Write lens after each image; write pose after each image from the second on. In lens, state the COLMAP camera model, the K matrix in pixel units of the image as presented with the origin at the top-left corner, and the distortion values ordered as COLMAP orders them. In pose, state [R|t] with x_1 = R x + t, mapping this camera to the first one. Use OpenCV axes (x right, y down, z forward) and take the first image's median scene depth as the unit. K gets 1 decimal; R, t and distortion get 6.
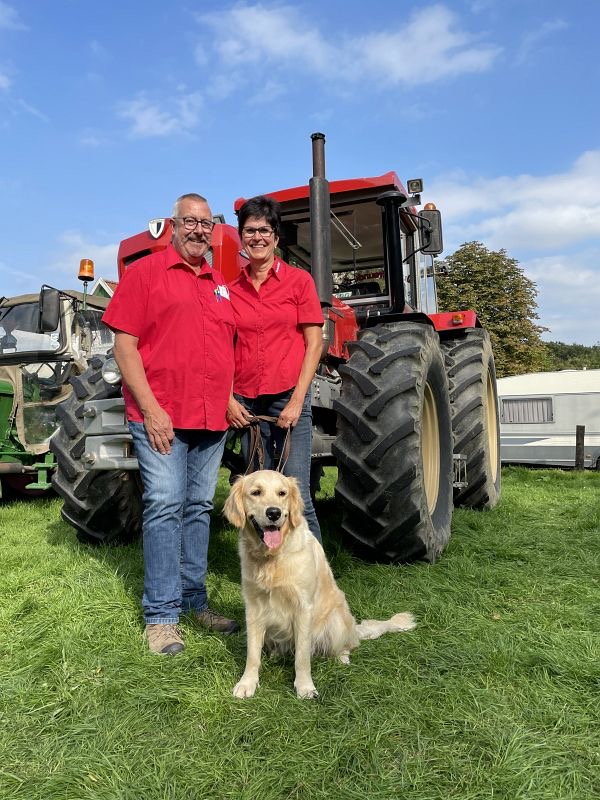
lens RADIAL K [[644.6, 0, 295.5], [0, 644.6, 385.6], [0, 0, 1]] dist [0.059401, -0.000014]
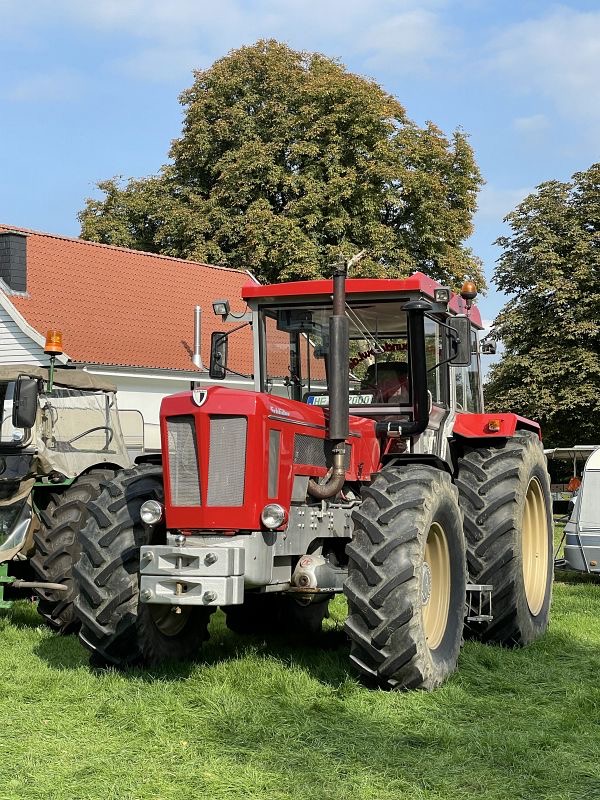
lens RADIAL K [[1355.1, 0, 300.0], [0, 1355.1, 400.0], [0, 0, 1]] dist [0.150447, 0.062621]
pose [[0.999378, 0.030688, 0.017389, -0.061861], [-0.030945, 0.999413, 0.014673, -0.229464], [-0.016929, -0.015202, 0.999741, -1.200285]]
